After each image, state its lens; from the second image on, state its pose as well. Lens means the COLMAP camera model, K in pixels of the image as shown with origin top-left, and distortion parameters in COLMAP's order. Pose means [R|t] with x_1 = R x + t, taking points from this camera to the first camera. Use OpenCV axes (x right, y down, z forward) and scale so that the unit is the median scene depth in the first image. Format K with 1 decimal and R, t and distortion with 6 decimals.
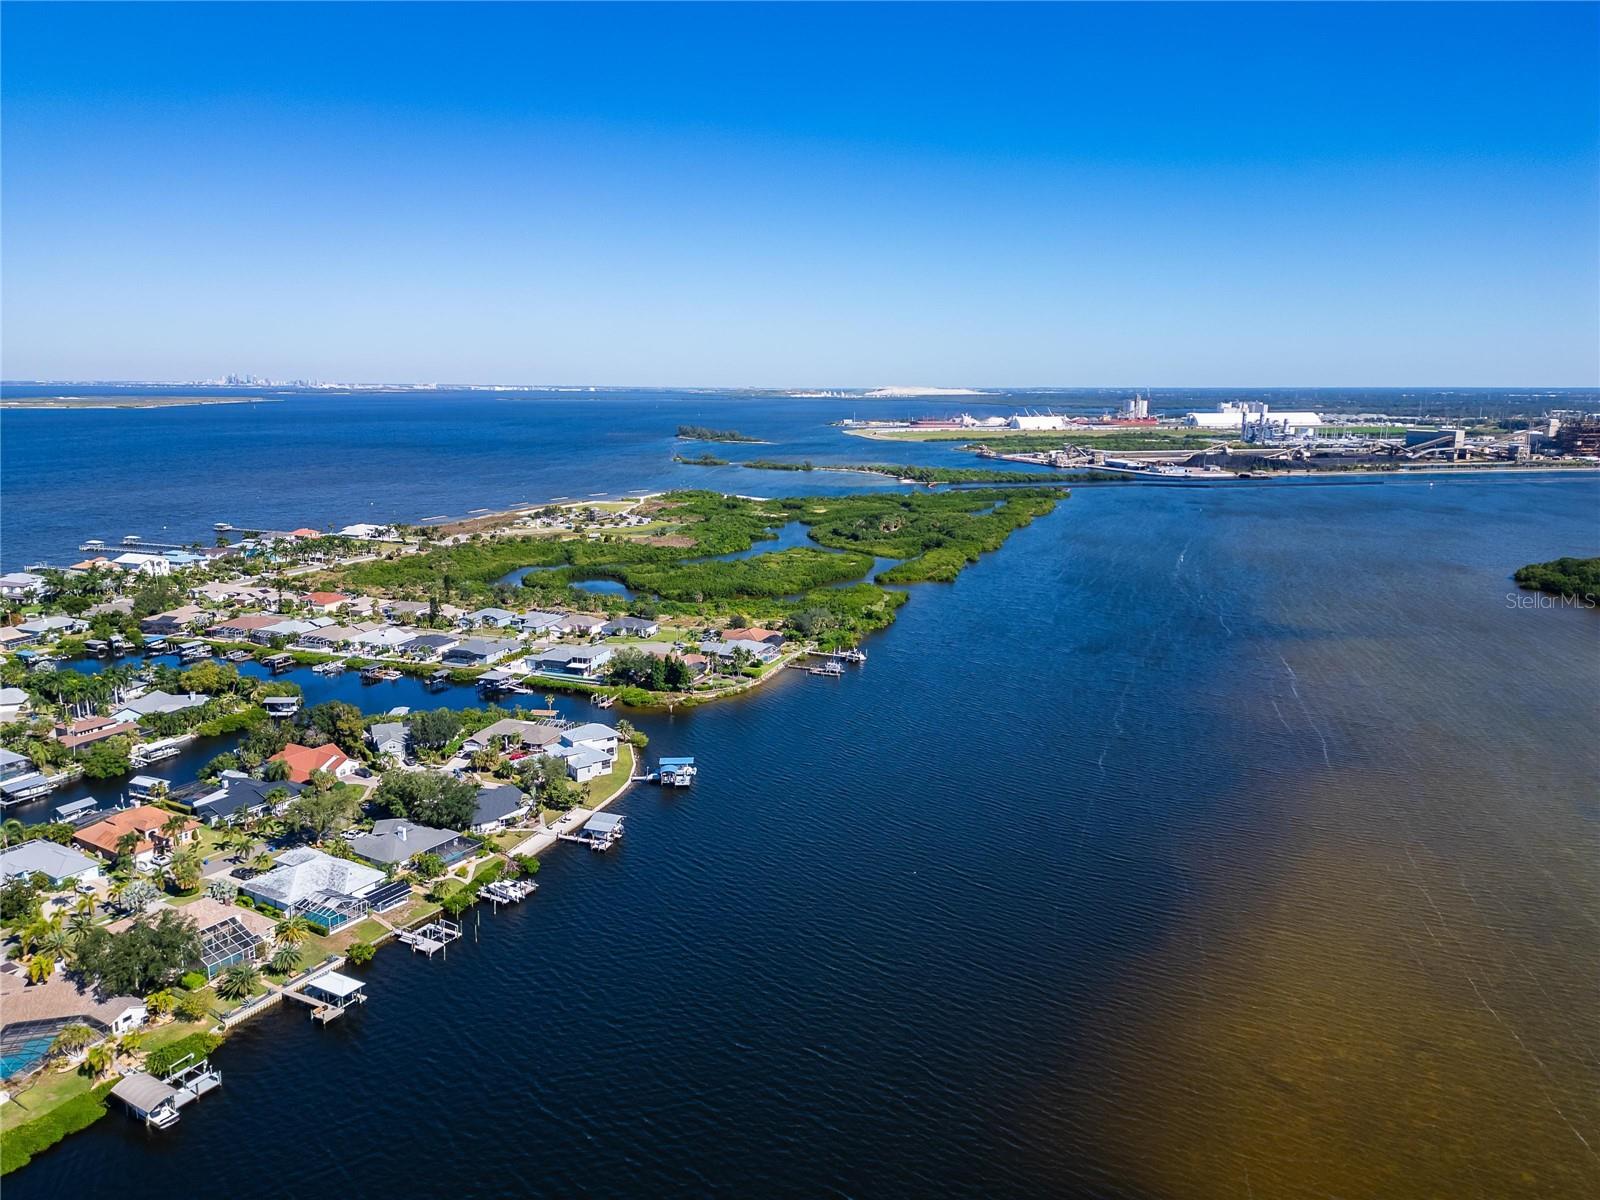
lens RADIAL K [[1095.6, 0, 792.7], [0, 1095.6, 599.8], [0, 0, 1]] dist [0.095388, -0.077198]
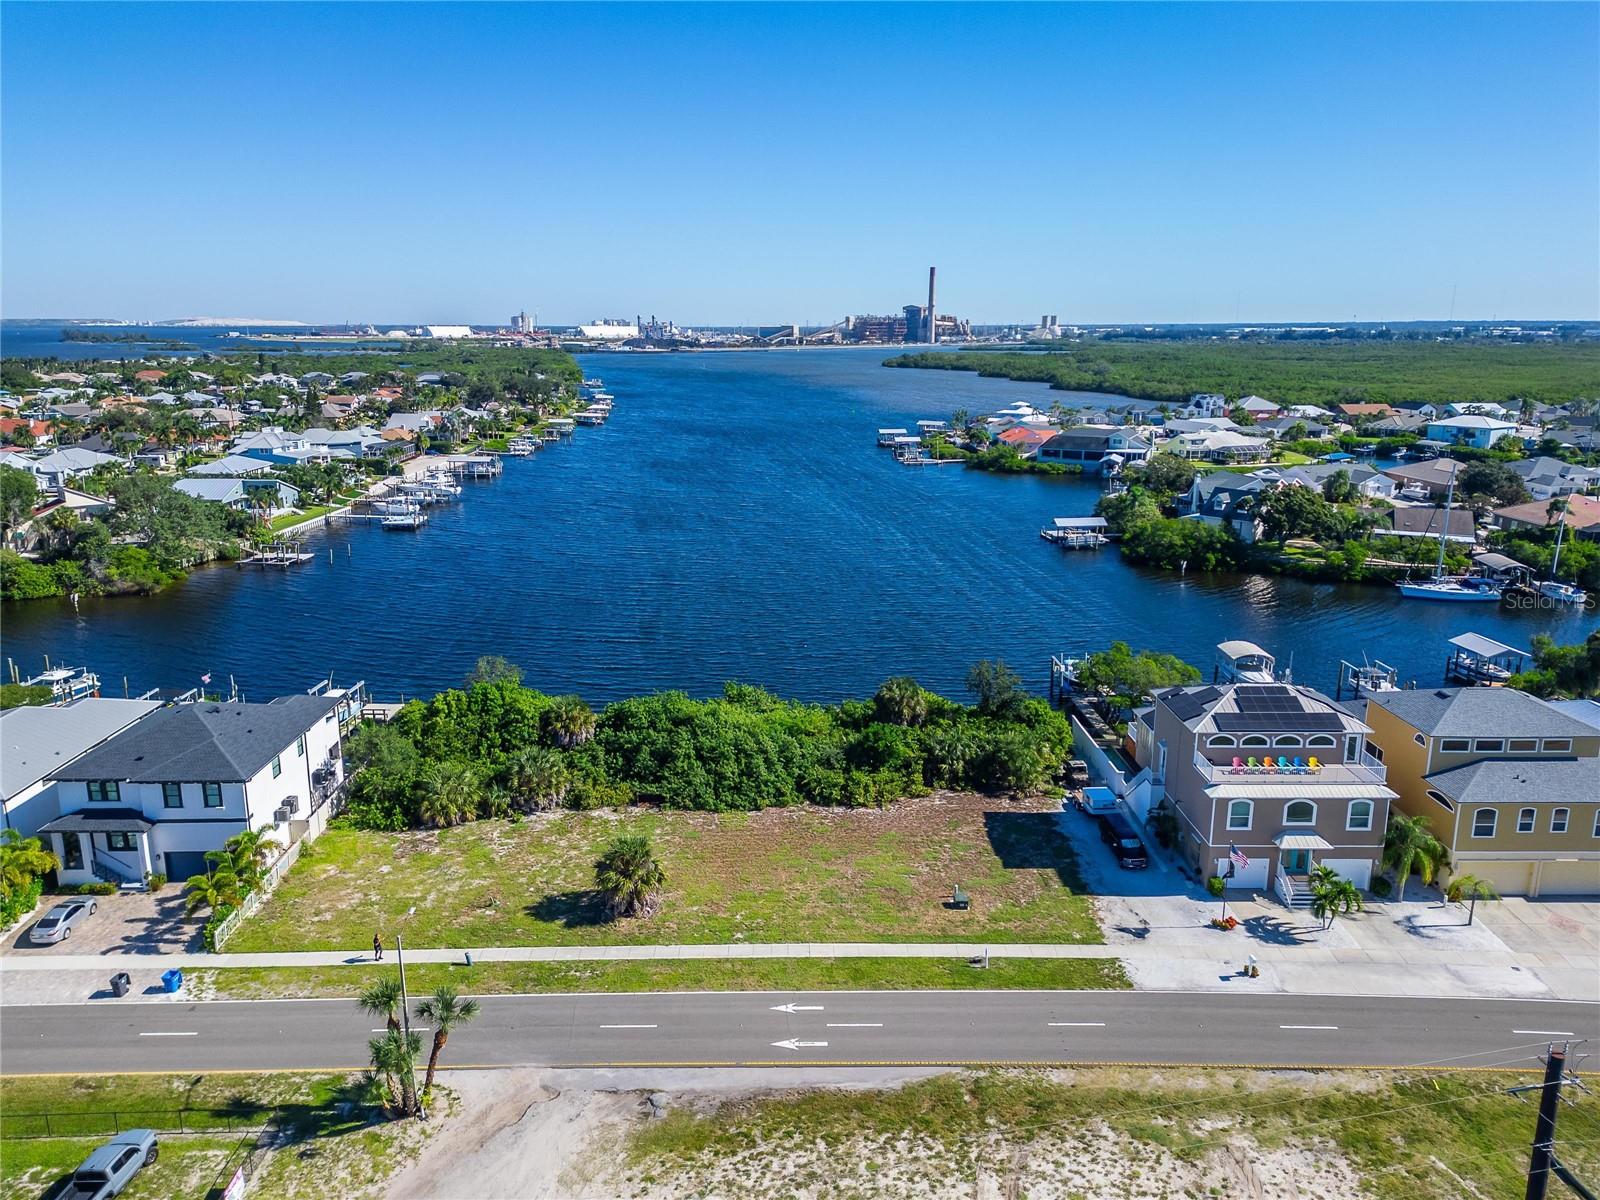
lens RADIAL K [[1141.2, 0, 796.2], [0, 1141.2, 599.6], [0, 0, 1]] dist [0.089030, -0.086763]
pose [[0.838718, -0.133422, 0.527969, -0.179737], [0.112368, 0.991059, 0.071943, 0.079287], [-0.532847, -0.001012, 0.846211, -0.167025]]
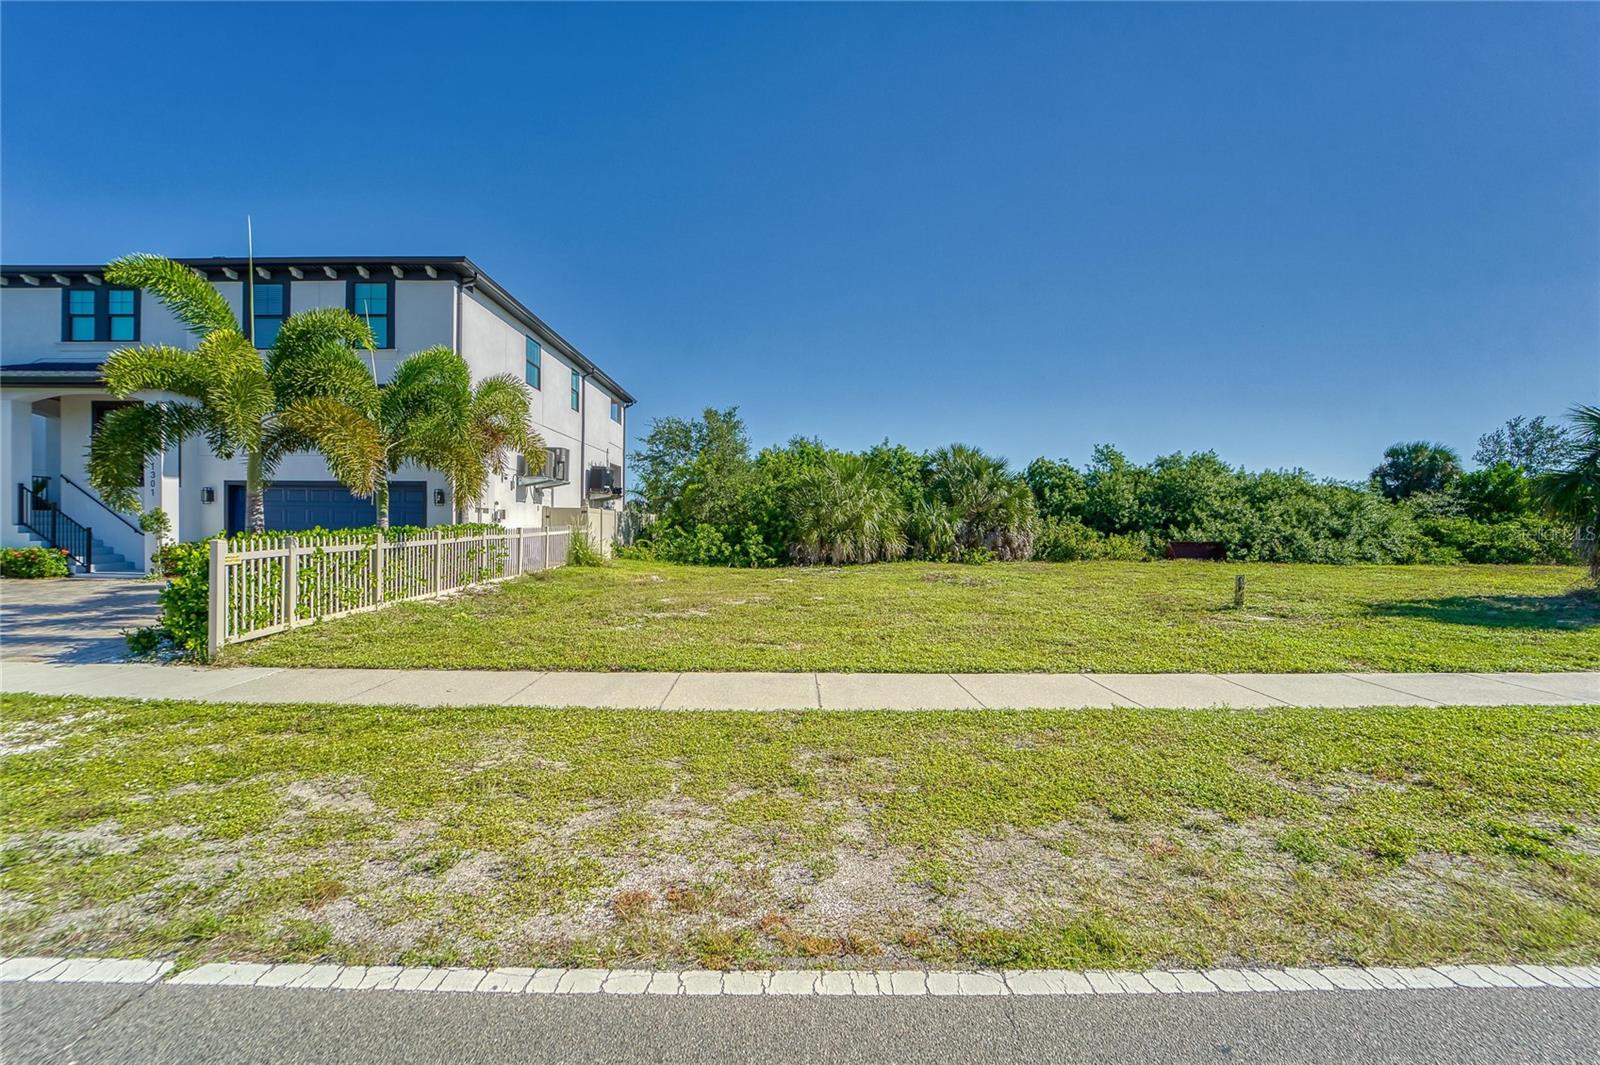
lens RADIAL K [[658.1, 0, 791.0], [0, 658.1, 532.6], [0, 0, 1]] dist [-0.019146, 0.000223]
pose [[0.844296, -0.002109, 0.535873, -0.175493], [0.100817, 0.982761, -0.154975, 0.093906], [-0.526308, 0.184870, 0.829953, -0.122974]]
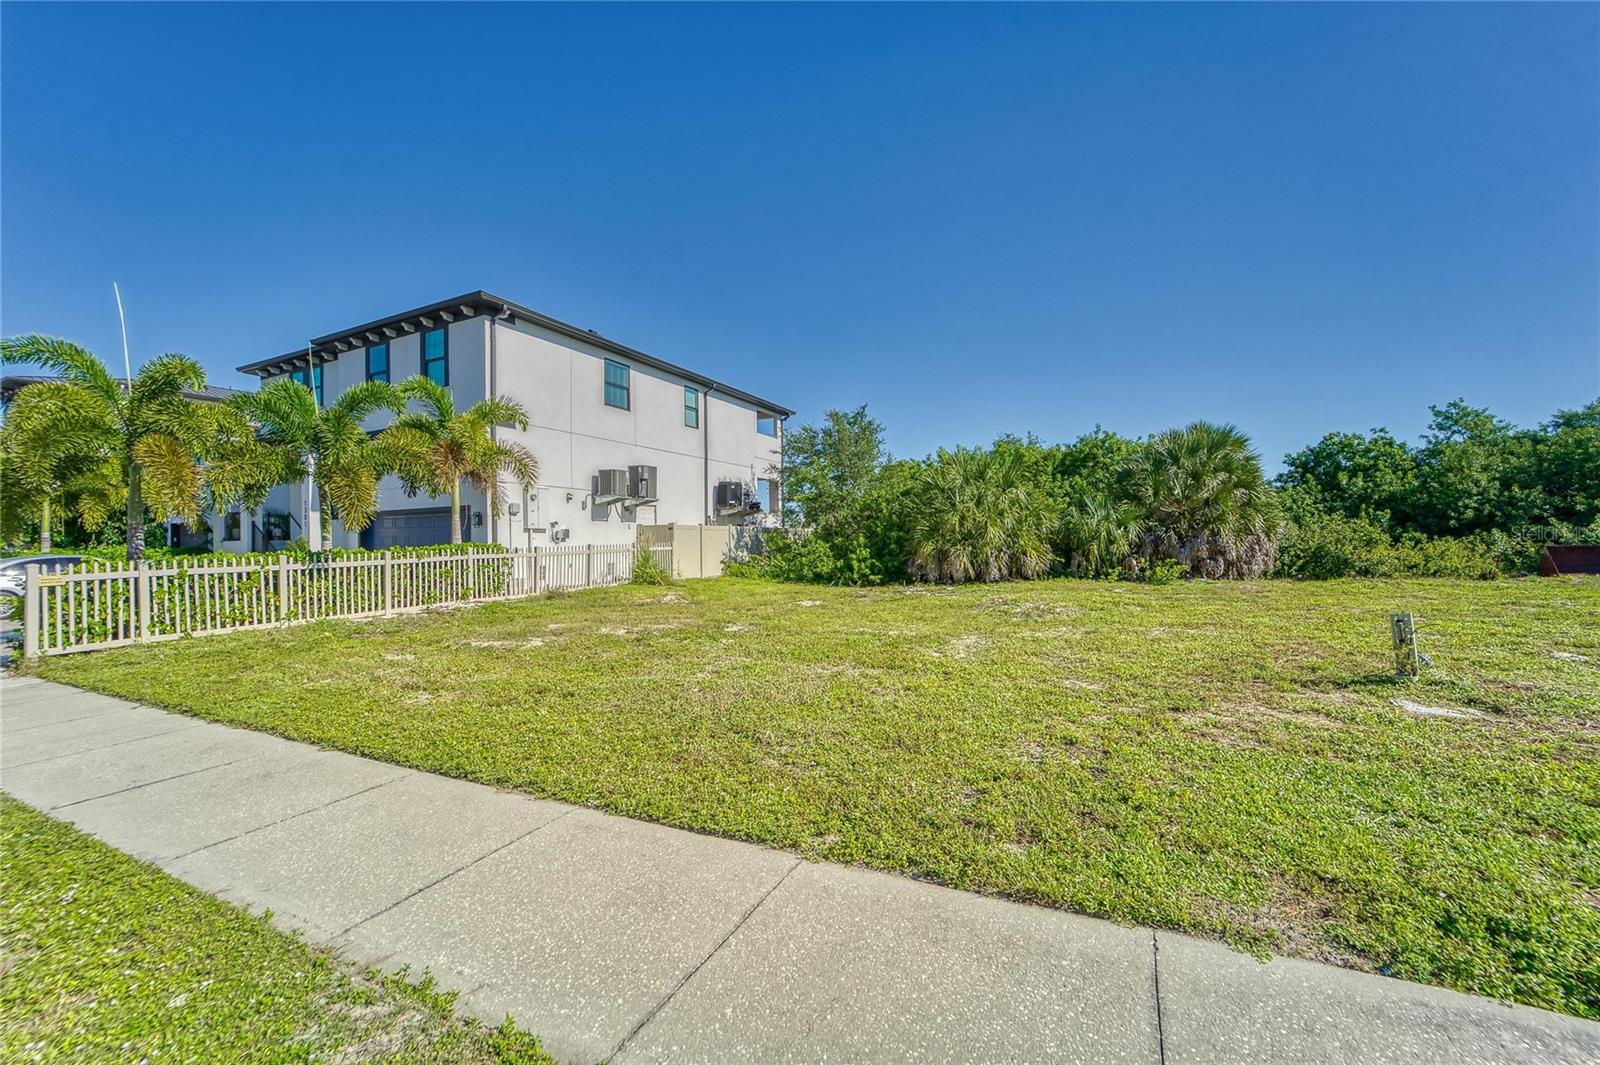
lens RADIAL K [[652.2, 0, 788.7], [0, 652.2, 537.1], [0, 0, 1]] dist [-0.022076, 0.000441]
pose [[0.995320, -0.019903, 0.094563, -0.170564], [0.038883, 0.978334, -0.203348, 0.093909], [-0.088467, 0.206073, 0.974529, -0.122622]]
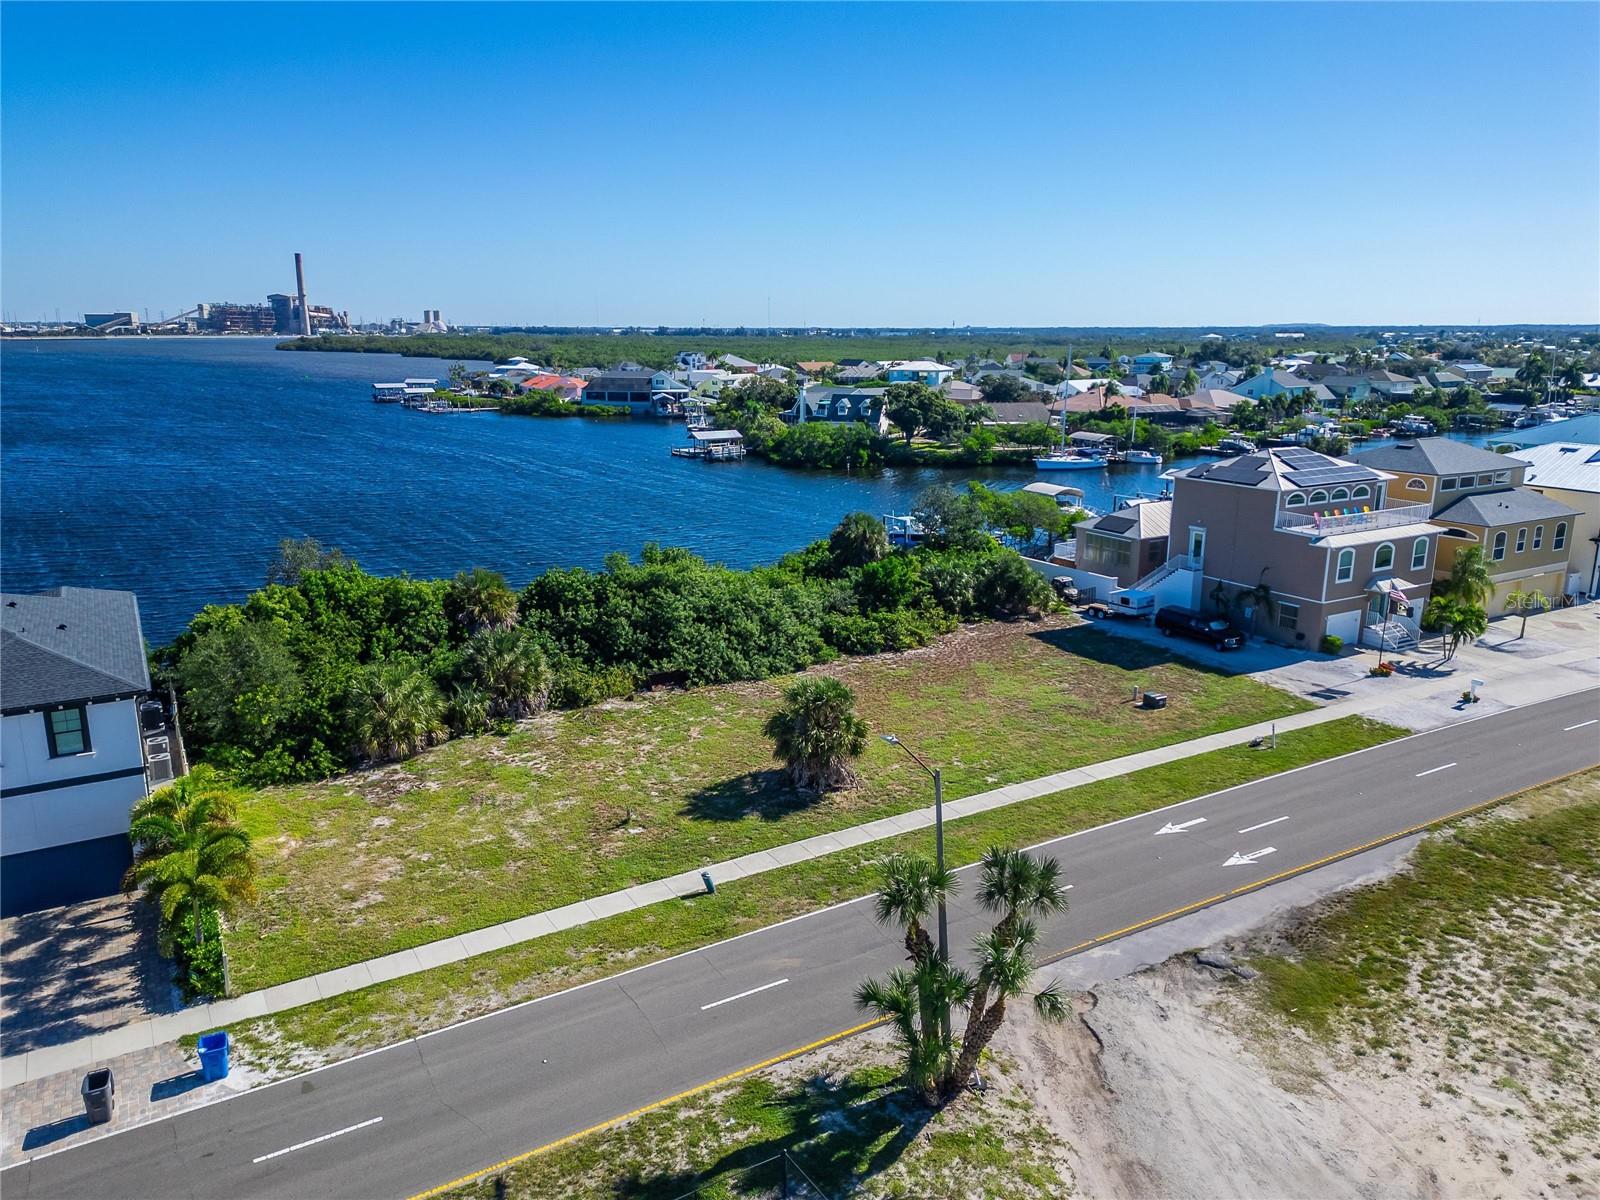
lens RADIAL K [[1120.2, 0, 798.4], [0, 1120.2, 603.5], [0, 0, 1]] dist [0.090485, -0.083458]
pose [[0.450443, -0.216455, 0.866168, -0.189481], [0.175286, 0.972724, 0.151928, 0.084595], [-0.875429, 0.083392, 0.476099, -0.137957]]
